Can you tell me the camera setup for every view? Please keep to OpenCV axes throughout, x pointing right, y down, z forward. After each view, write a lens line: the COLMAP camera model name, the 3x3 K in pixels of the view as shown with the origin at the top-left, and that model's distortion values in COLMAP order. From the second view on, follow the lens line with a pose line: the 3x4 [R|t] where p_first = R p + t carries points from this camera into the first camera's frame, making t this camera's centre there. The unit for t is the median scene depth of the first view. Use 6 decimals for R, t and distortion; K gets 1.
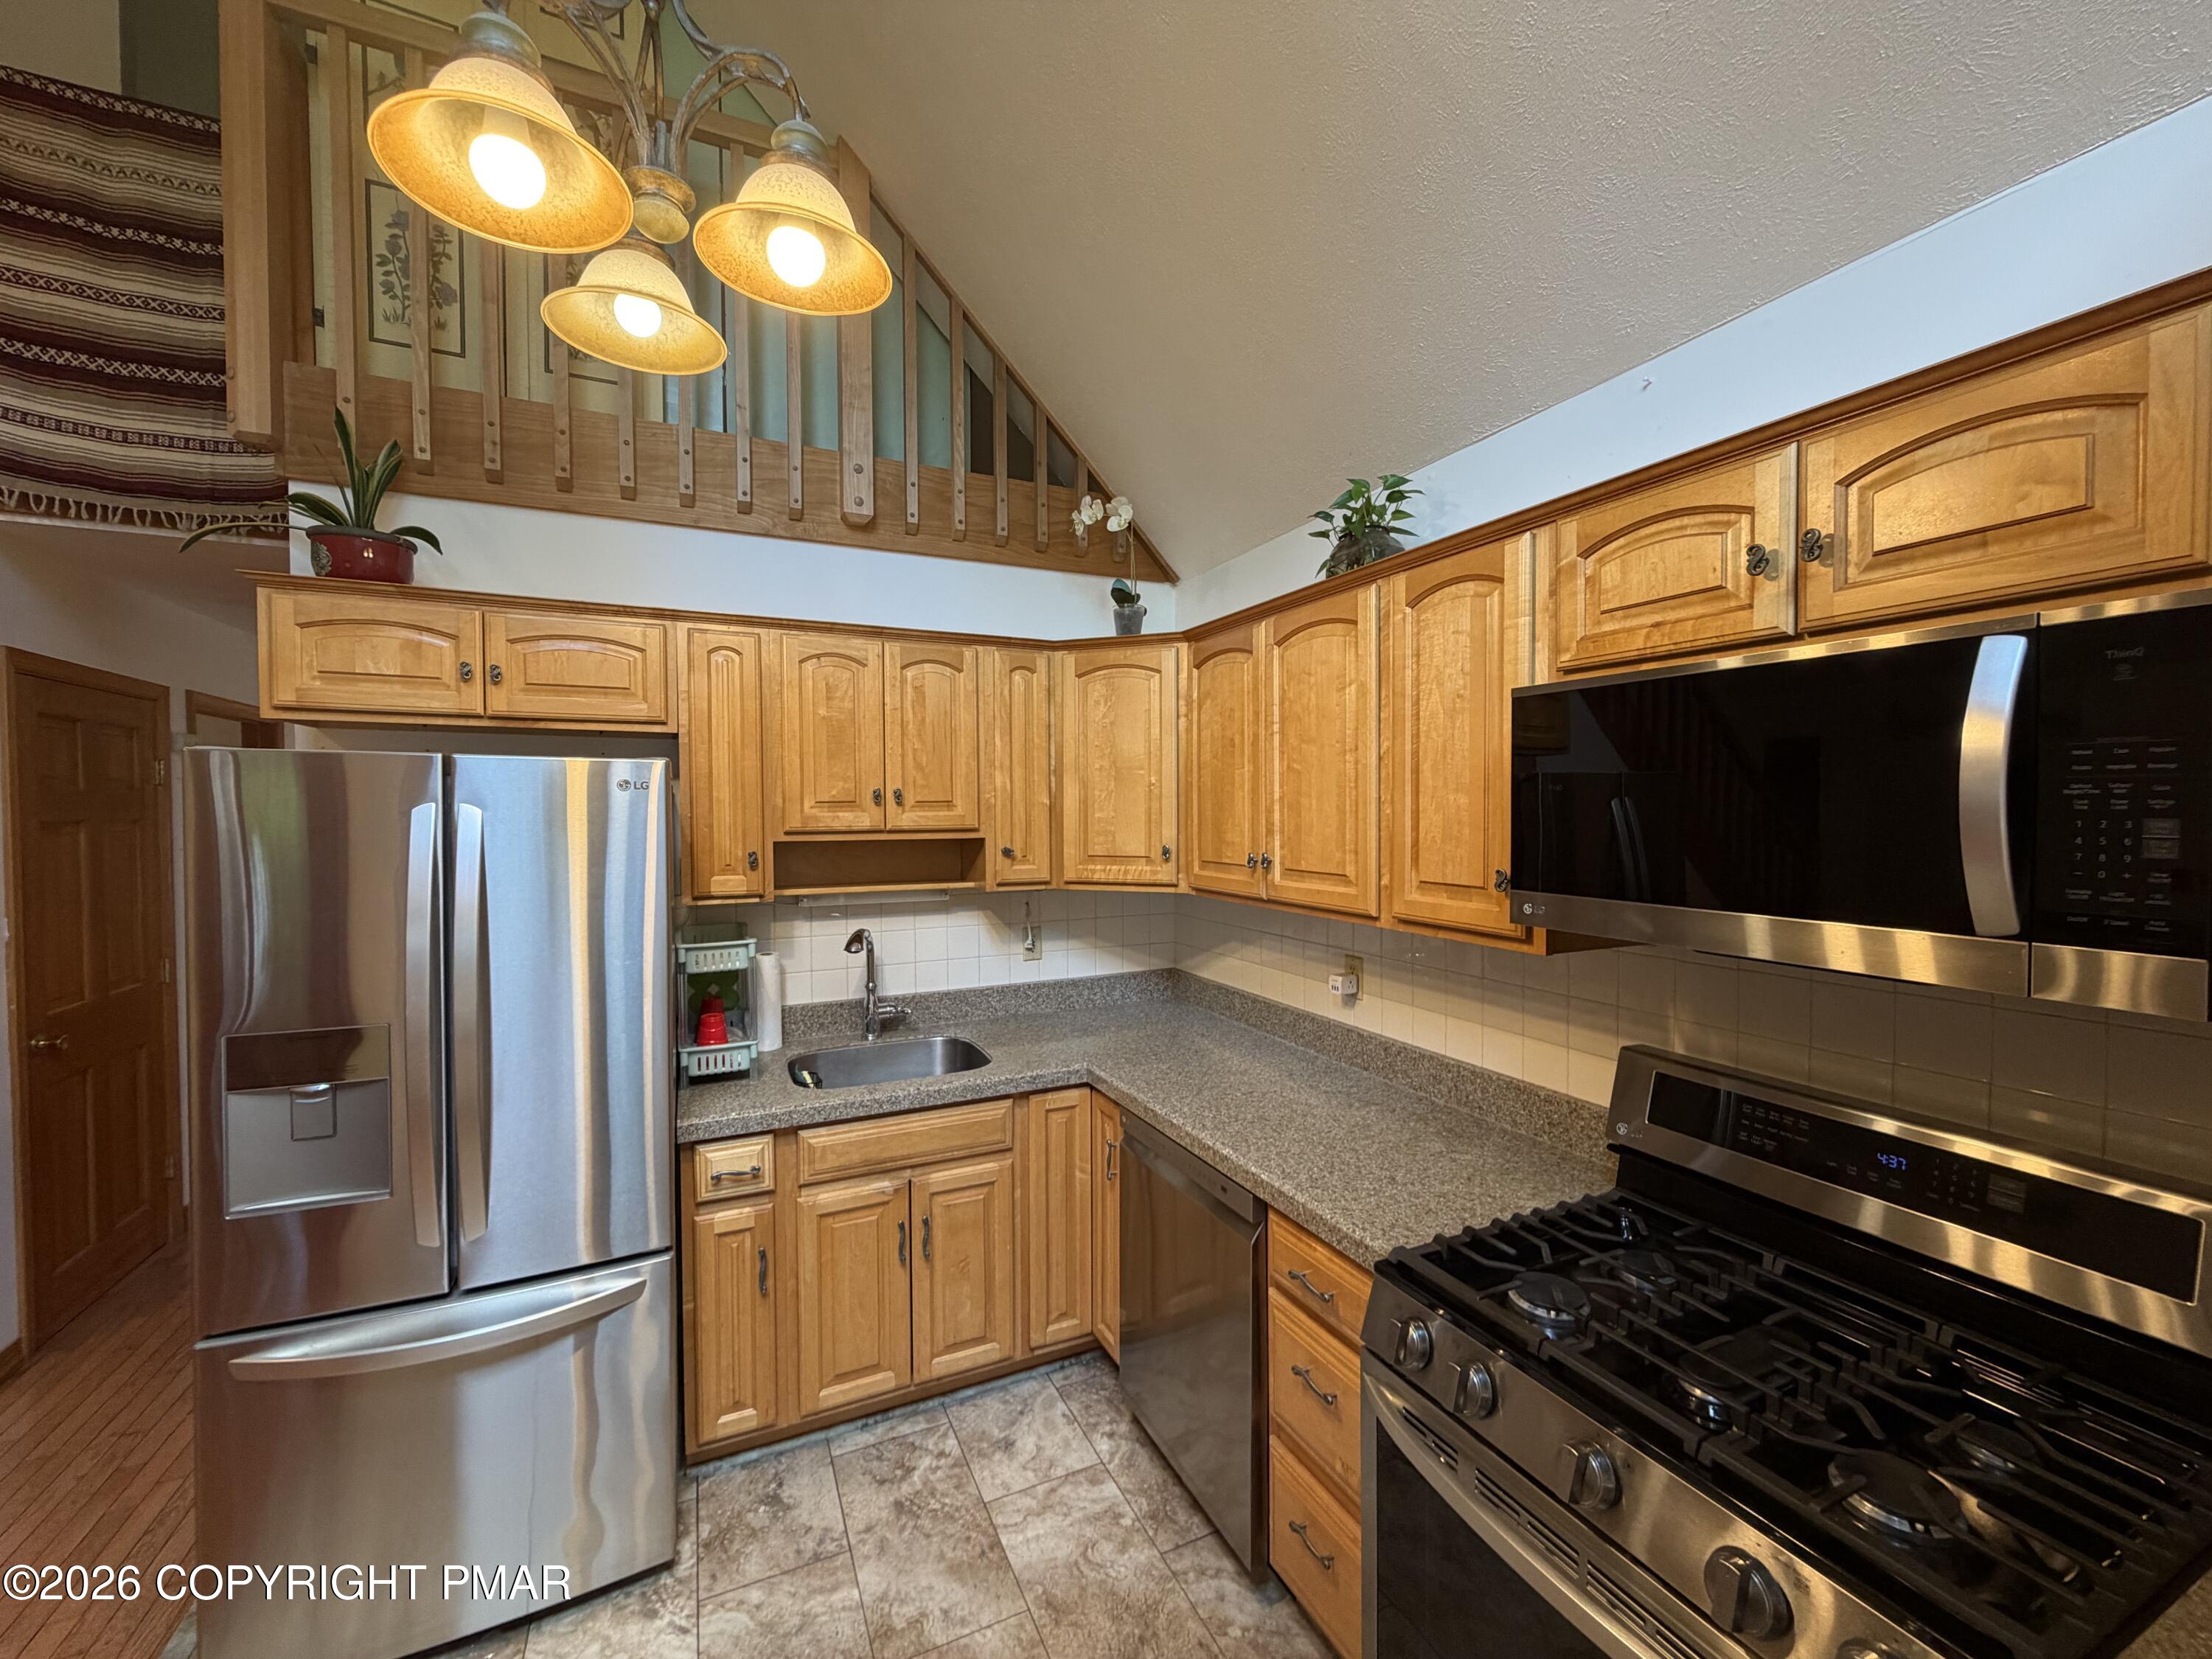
lens RADIAL K [[882.3, 0, 1101.3], [0, 882.3, 829.6], [0, 0, 1]] dist [0.000360, -0.000189]
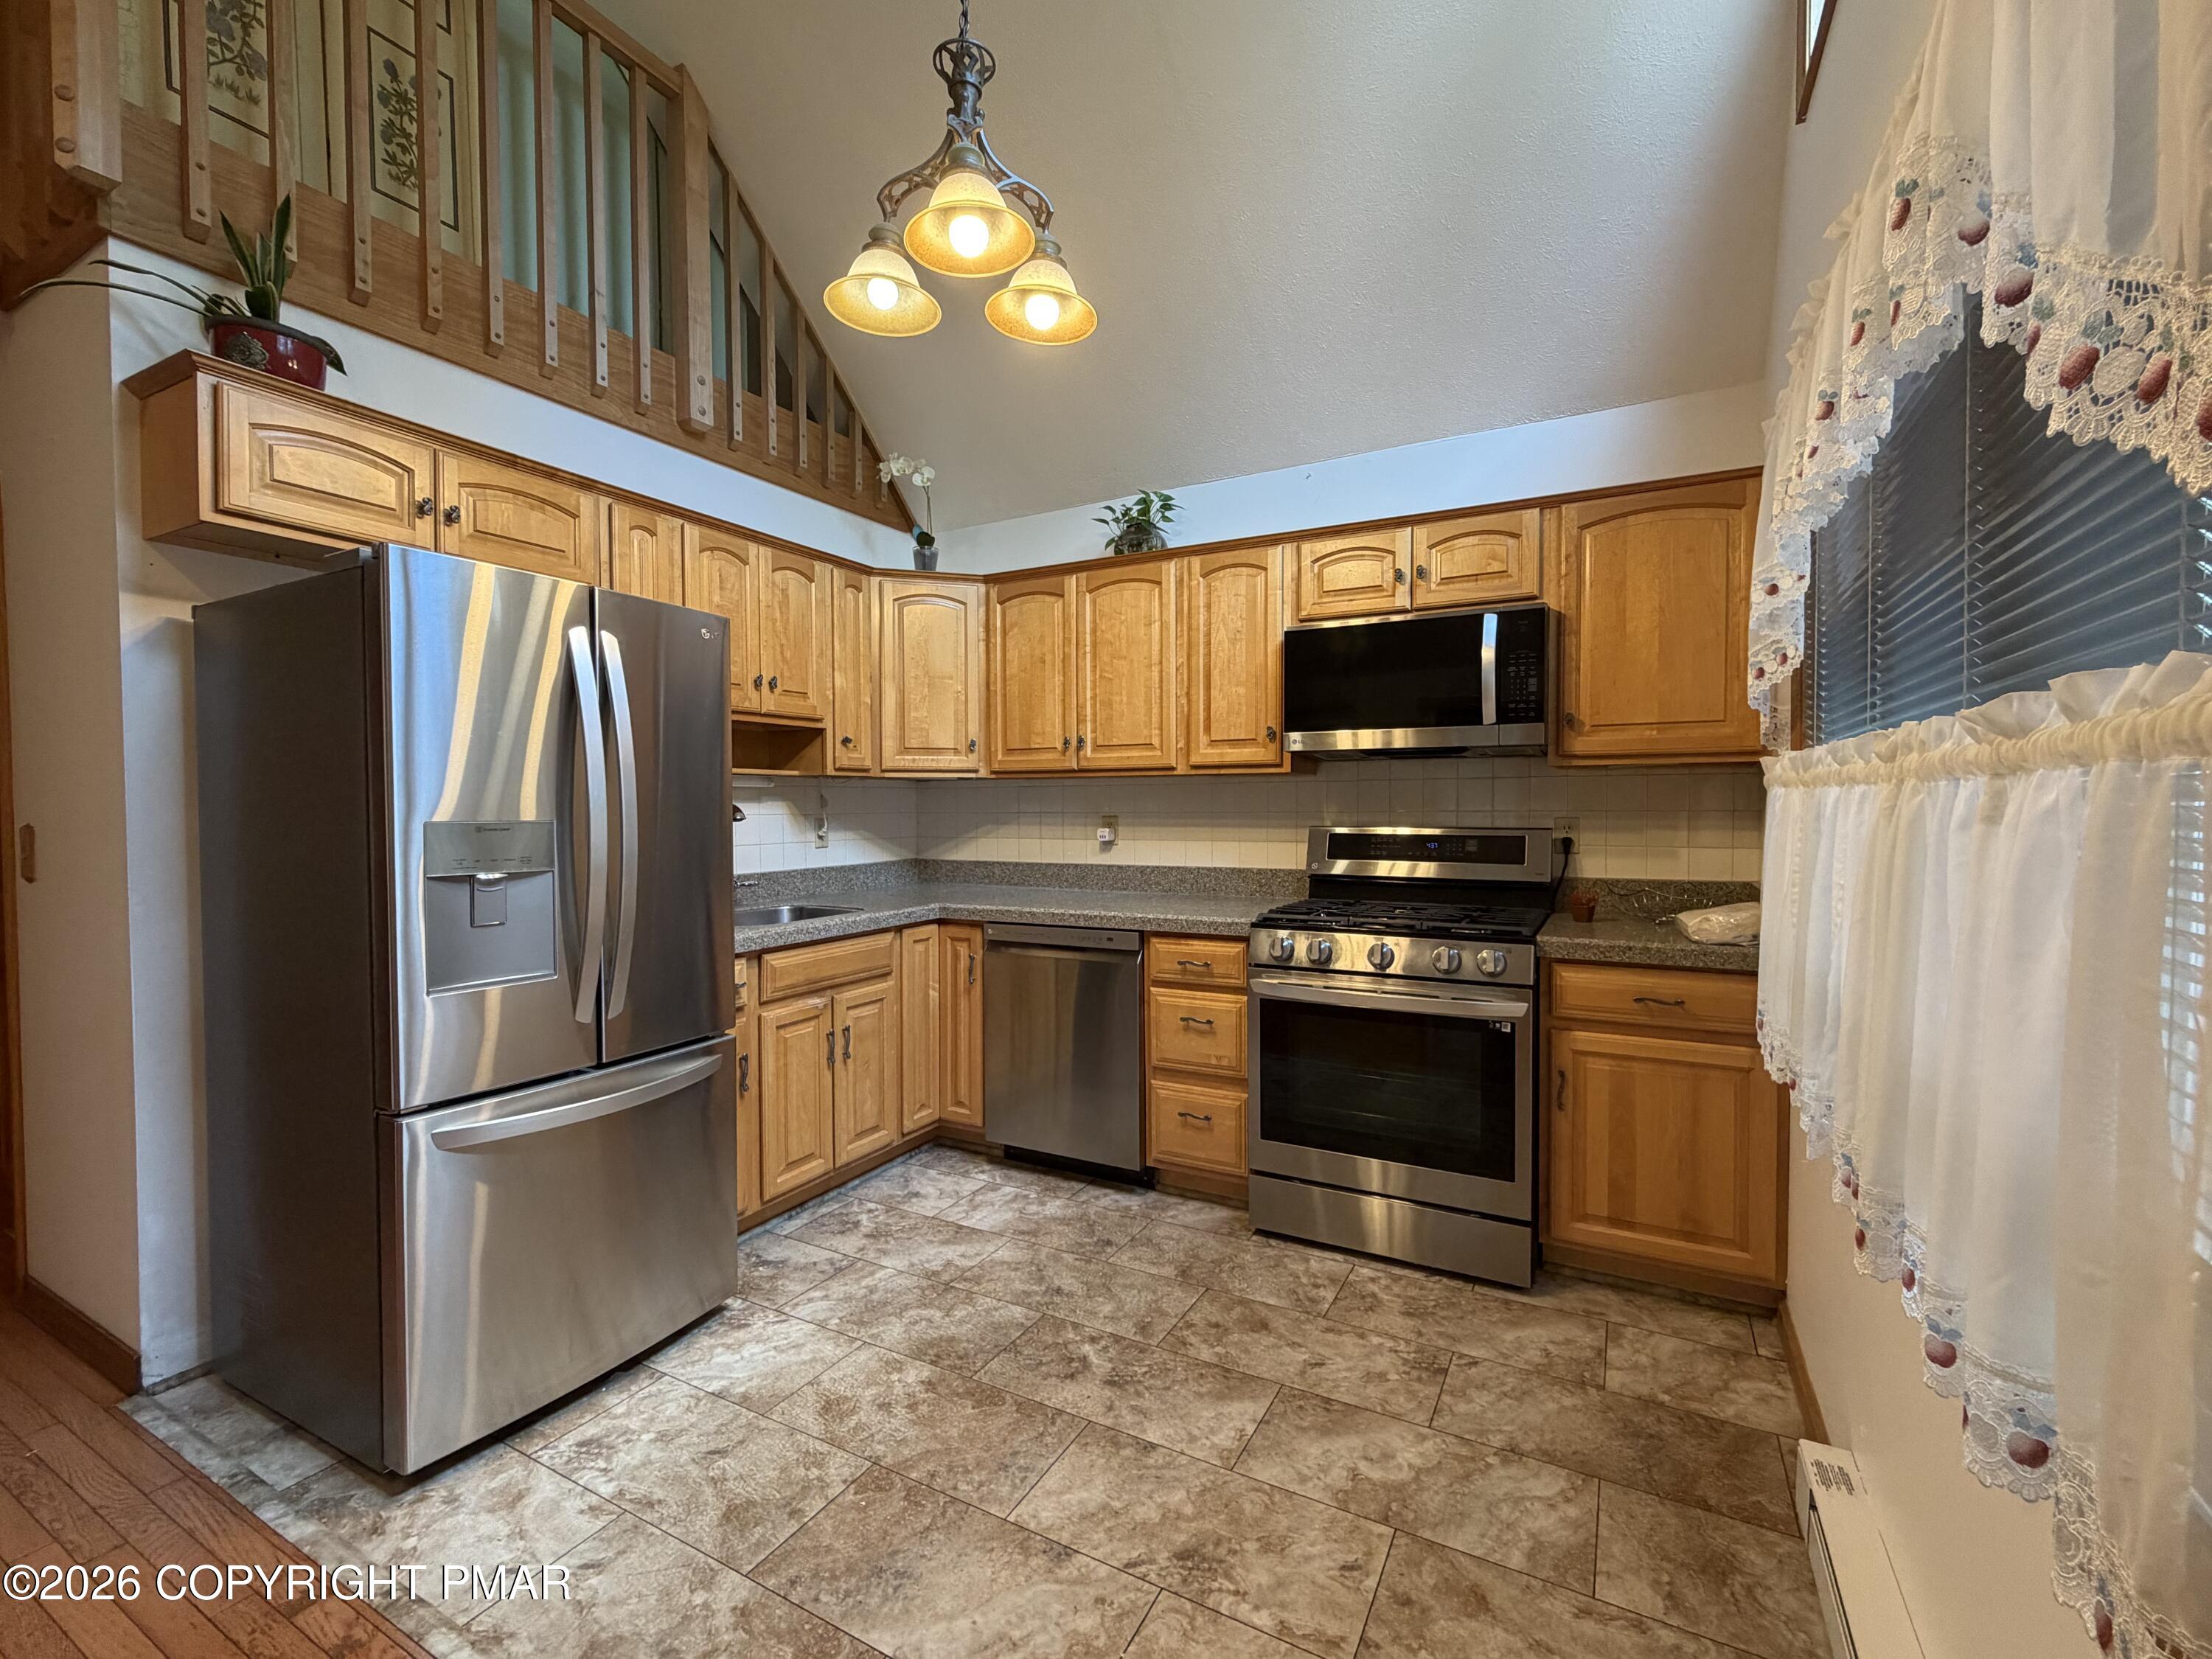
lens RADIAL K [[953.4, 0, 1108.7], [0, 953.4, 828.0], [0, 0, 1]] dist [0.002822, 0.000447]
pose [[0.804179, -0.014195, 0.594217, -0.682711], [0.015761, 0.999873, 0.002556, 0.168486], [-0.594178, 0.007310, 0.804301, -0.271270]]
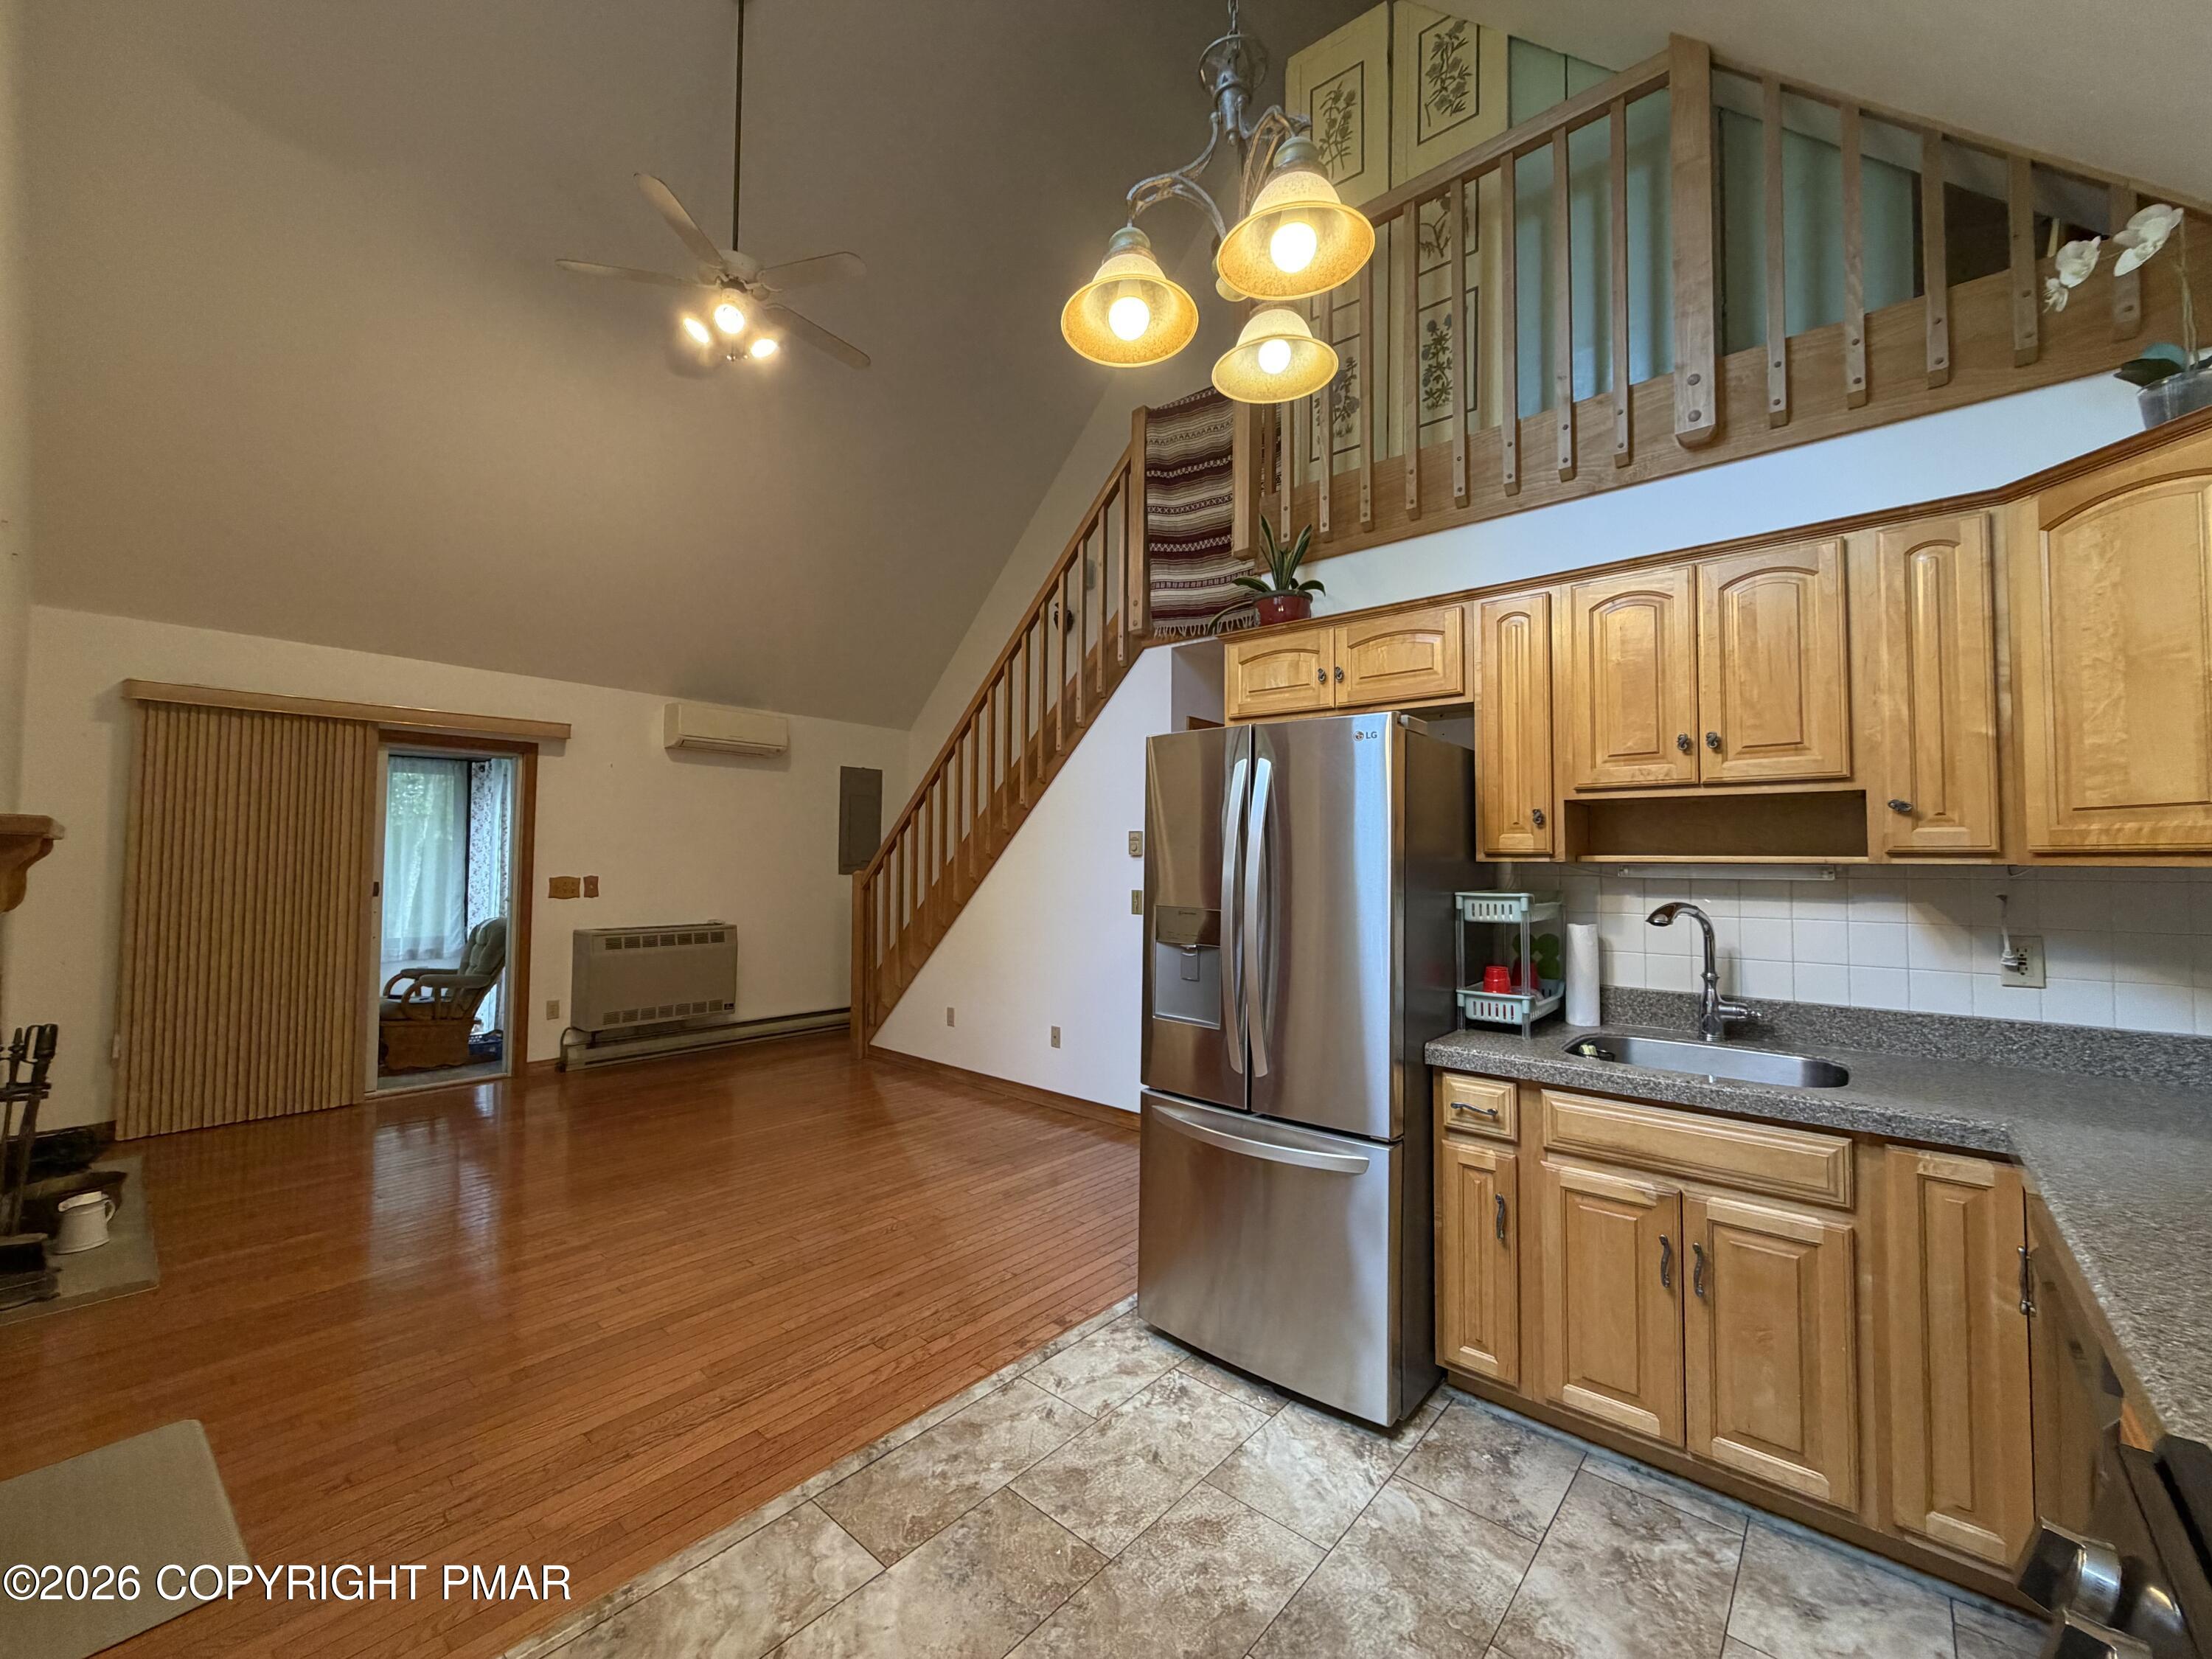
lens RADIAL K [[882.3, 0, 1098.2], [0, 882.3, 830.5], [0, 0, 1]] dist [0.000360, -0.000189]
pose [[0.402442, -0.024901, -0.915107, 0.327836], [-0.032872, 0.998592, -0.041629, 0.110789], [0.914855, 0.046835, 0.401056, 0.152857]]
